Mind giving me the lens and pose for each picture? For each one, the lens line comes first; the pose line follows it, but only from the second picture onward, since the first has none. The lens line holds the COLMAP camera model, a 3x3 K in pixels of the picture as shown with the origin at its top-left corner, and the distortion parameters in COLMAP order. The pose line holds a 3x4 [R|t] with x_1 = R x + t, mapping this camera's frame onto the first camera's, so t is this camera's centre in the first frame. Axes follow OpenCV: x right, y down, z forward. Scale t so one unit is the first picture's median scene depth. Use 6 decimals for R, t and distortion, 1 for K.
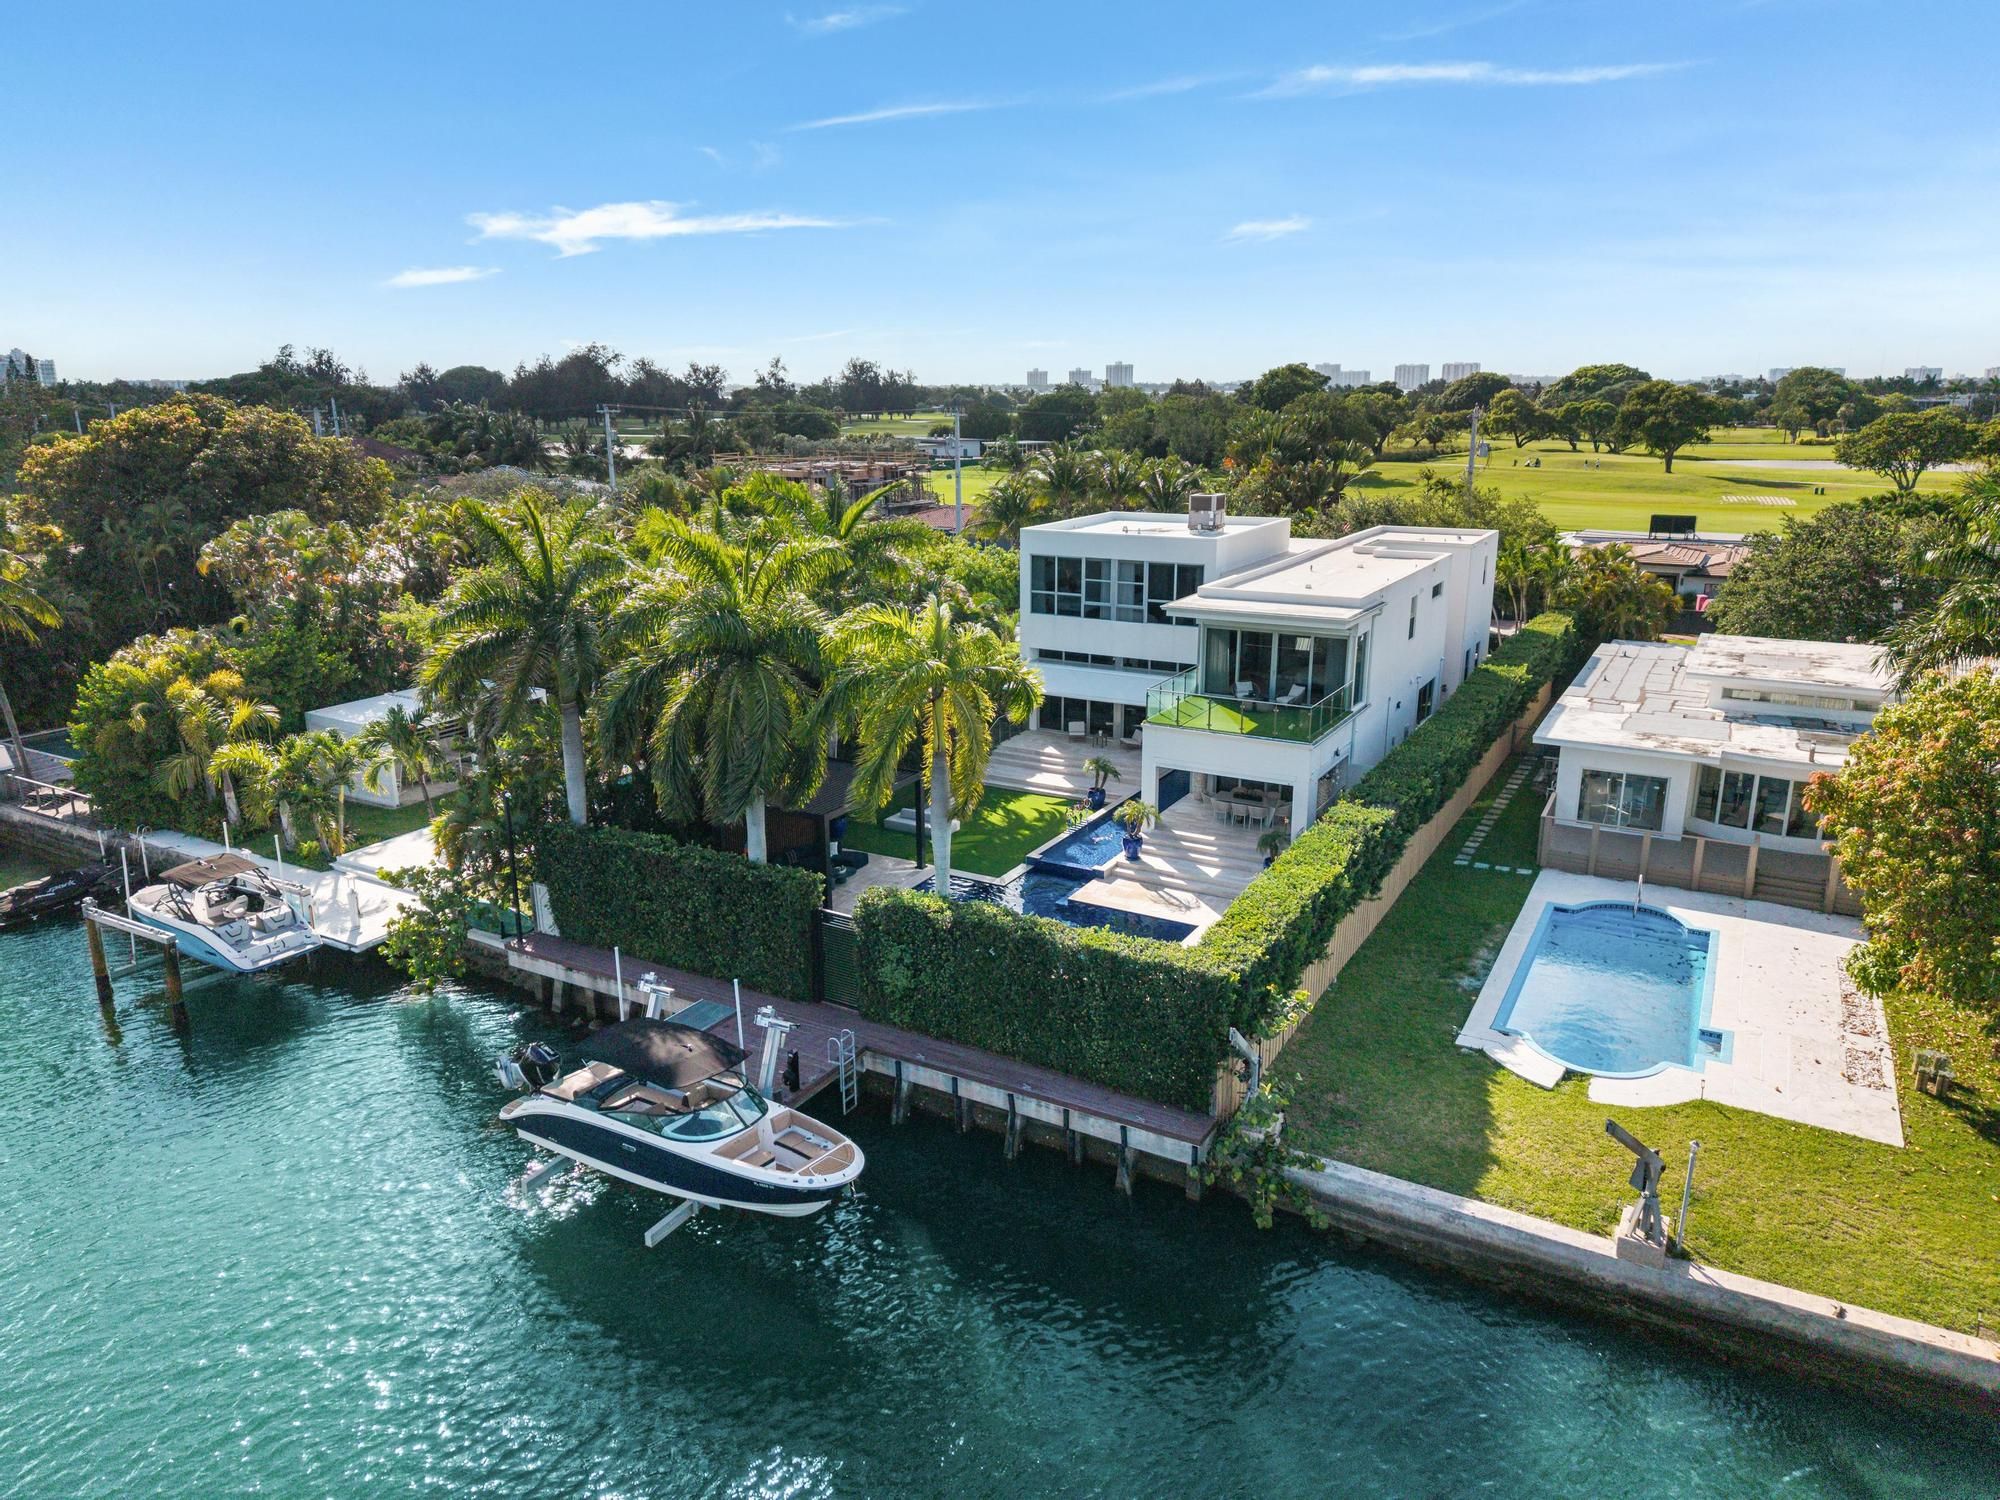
lens RADIAL K [[1344.8, 0, 1000.0], [0, 1344.8, 750.0], [0, 0, 1]] dist [0.038348, -0.036211]
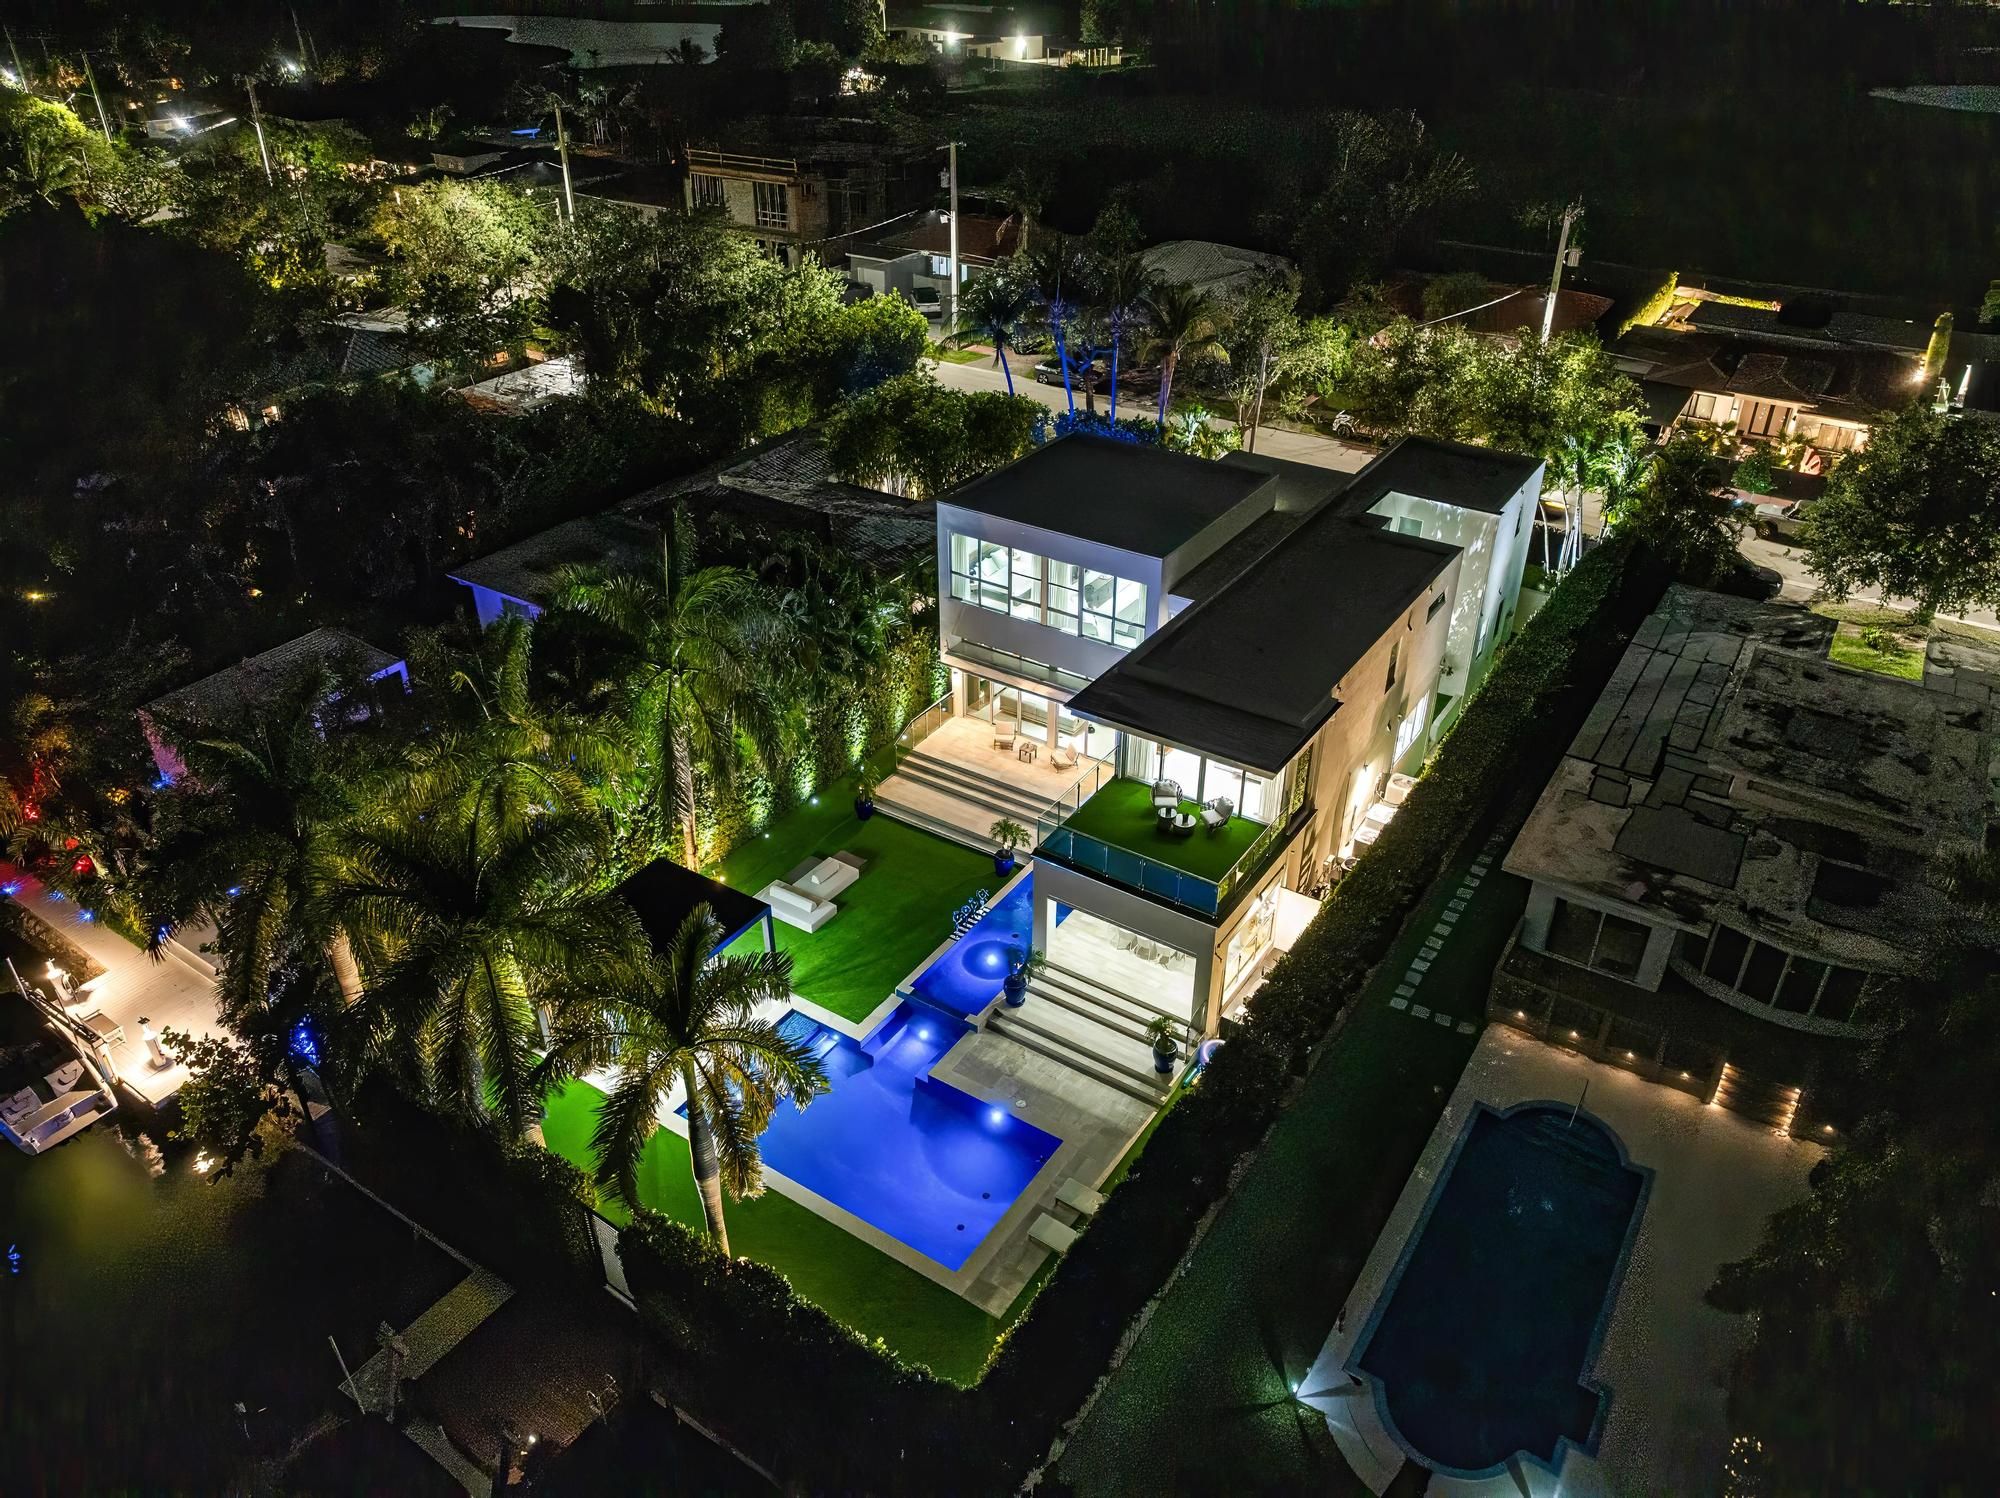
lens RADIAL K [[1416.7, 0, 1000.0], [0, 1416.7, 749.0], [0, 0, 1]] dist [-0.028568, -0.002199]
pose [[0.998044, 0.035349, -0.051557, 0.121912], [-0.019265, 0.958550, 0.284272, -0.315853], [0.059468, -0.282723, 0.957356, 0.155816]]
